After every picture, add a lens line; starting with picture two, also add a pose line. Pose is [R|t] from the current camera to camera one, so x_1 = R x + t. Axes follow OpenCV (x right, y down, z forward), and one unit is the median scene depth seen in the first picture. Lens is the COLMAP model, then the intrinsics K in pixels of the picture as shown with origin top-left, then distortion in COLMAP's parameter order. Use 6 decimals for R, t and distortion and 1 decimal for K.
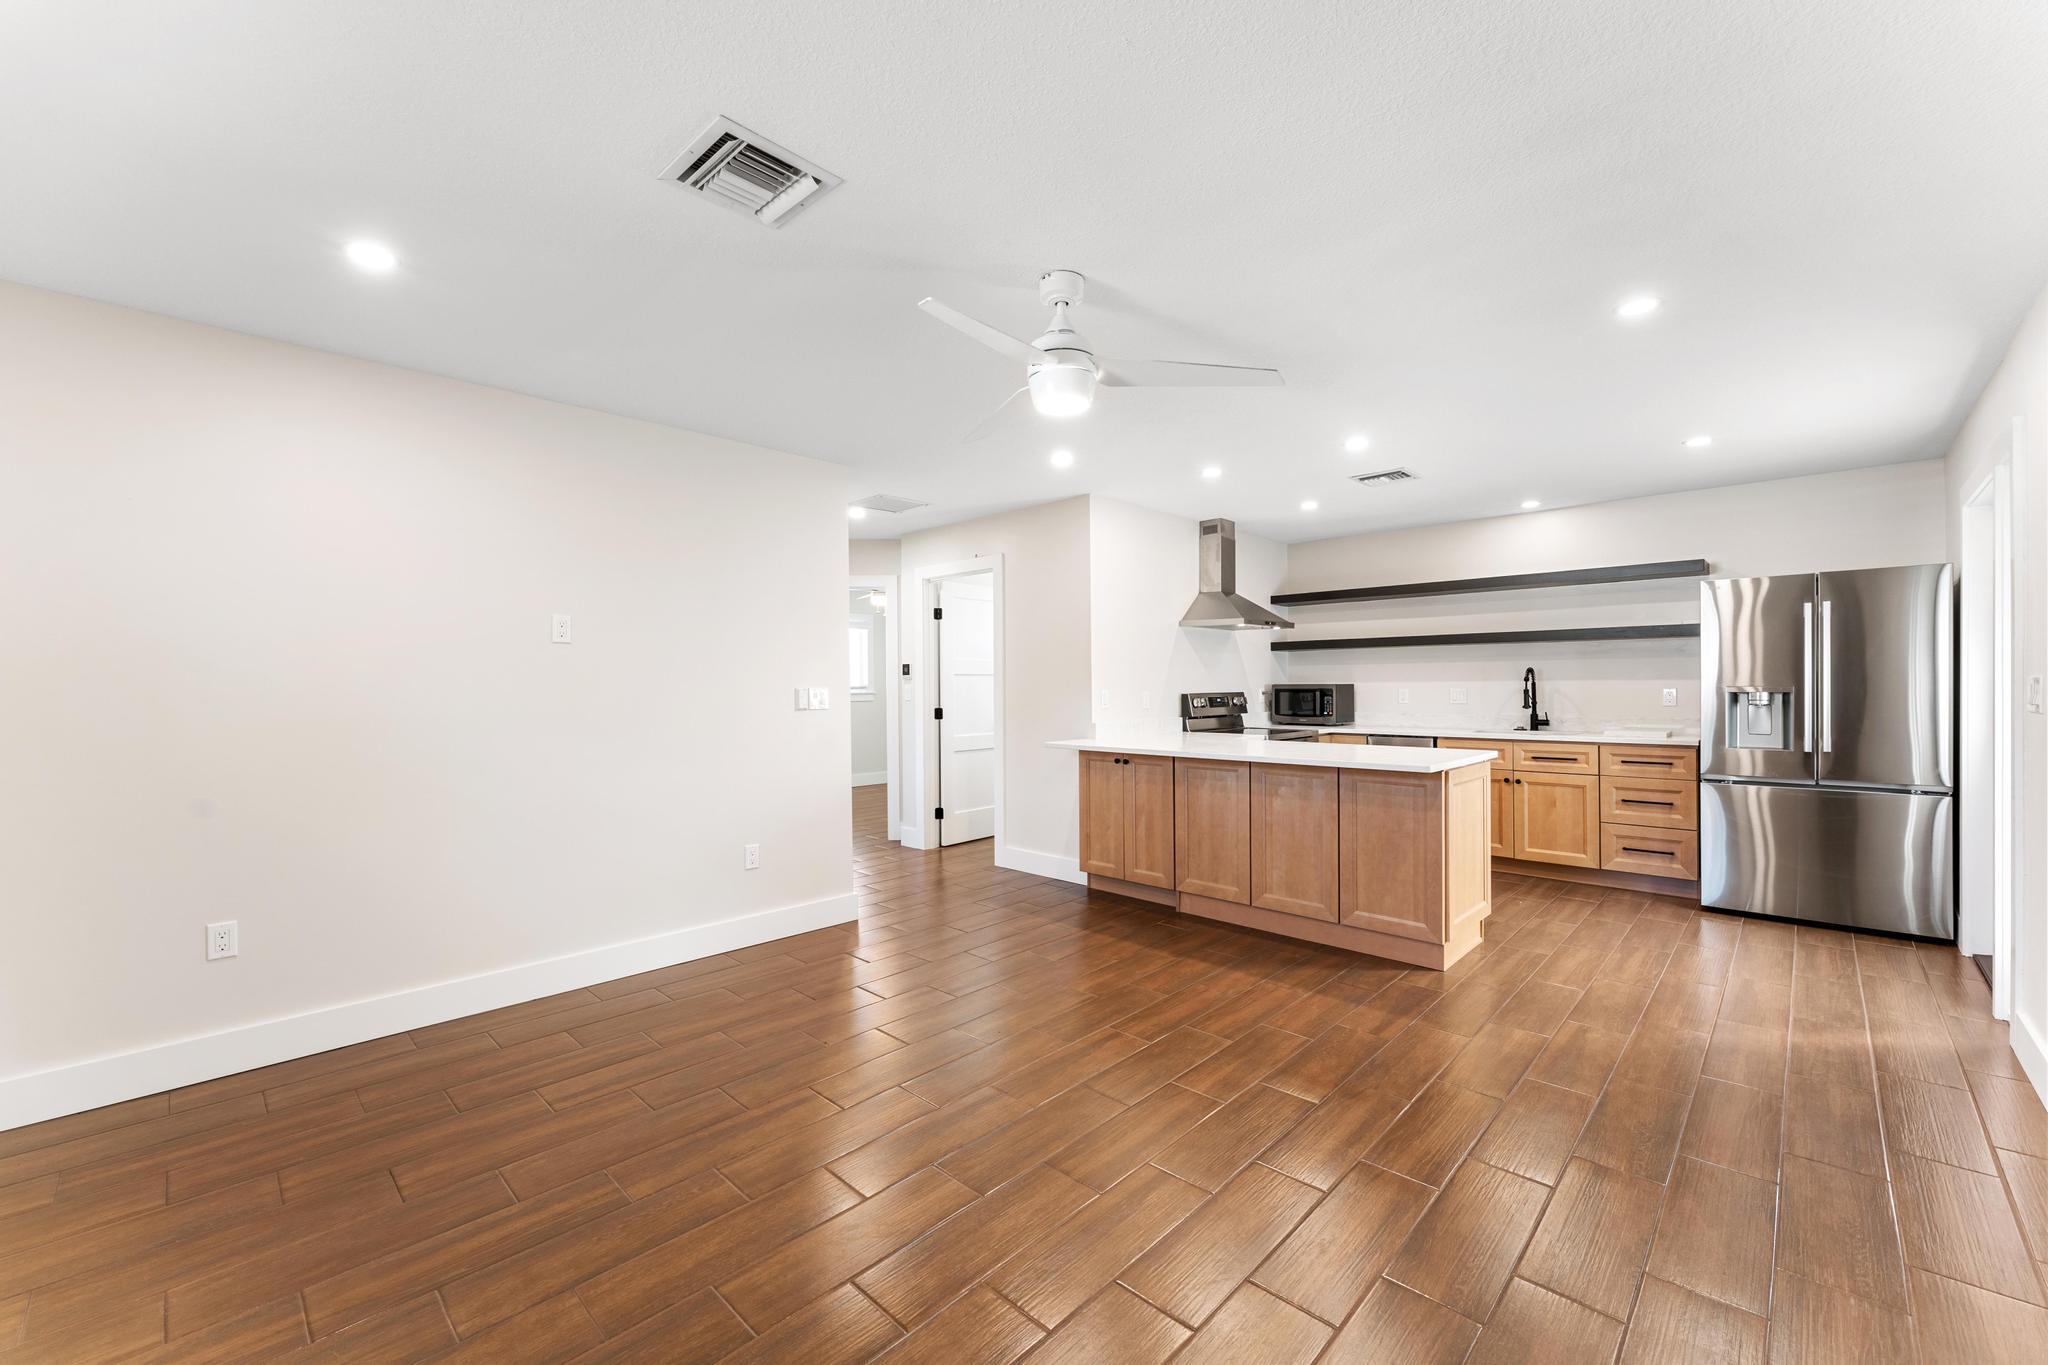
lens RADIAL K [[817.8, 0, 1025.0], [0, 817.8, 686.6], [0, 0, 1]] dist [-0.001122, -0.000619]
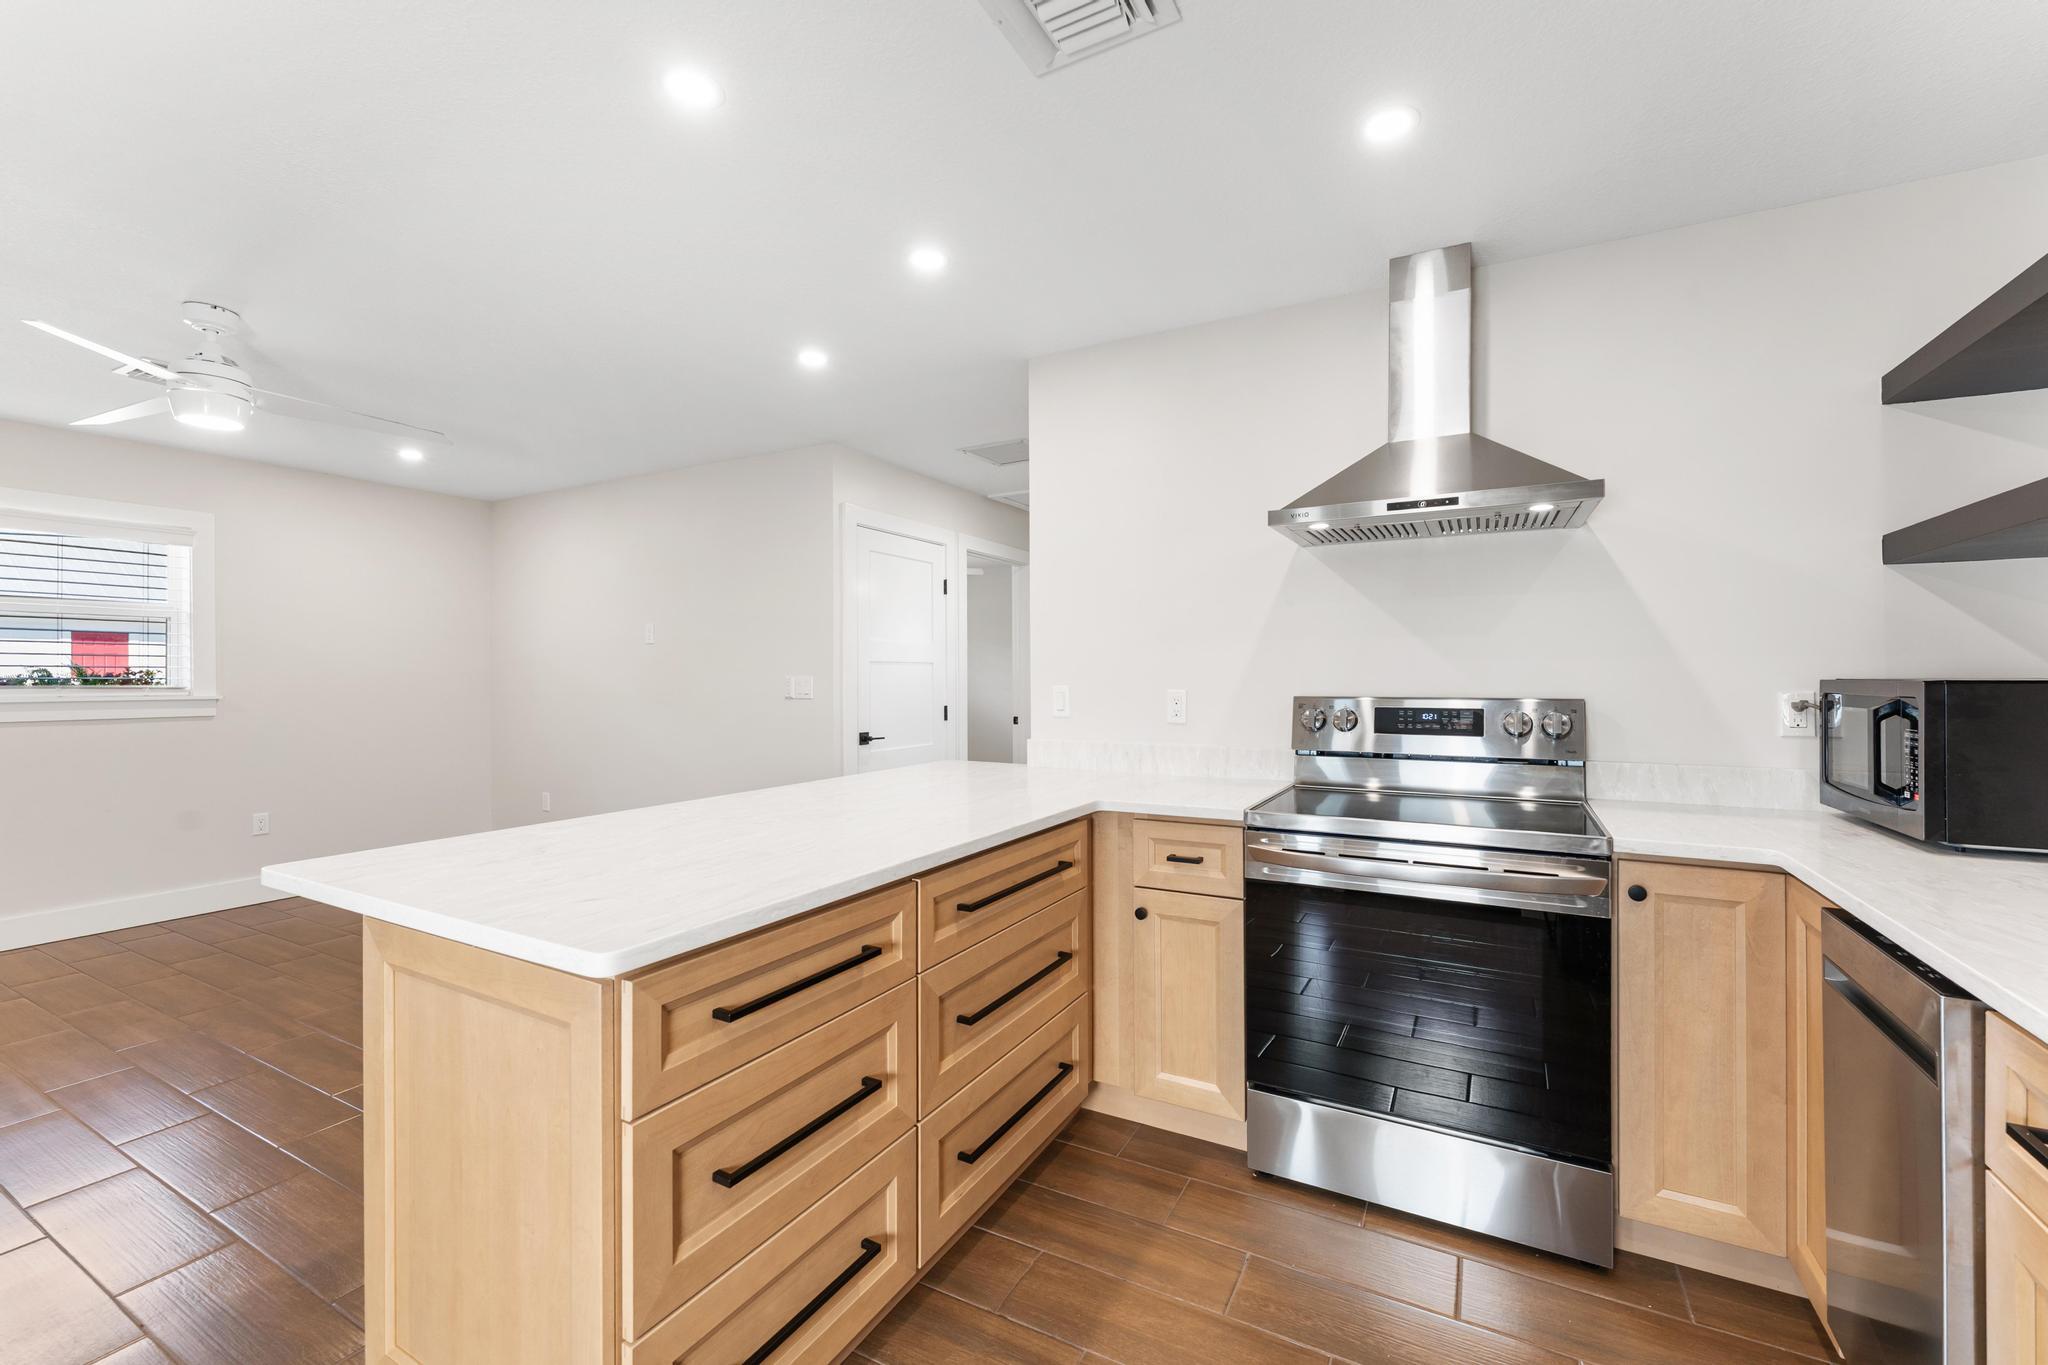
lens RADIAL K [[837.6, 0, 1033.2], [0, 837.6, 671.9], [0, 0, 1]] dist [-0.001092, -0.000754]
pose [[0.269878, 0.002489, -0.962891, 0.721178], [-0.003434, 0.999993, 0.001622, -0.006509], [0.962888, 0.002869, 0.269885, 0.889256]]
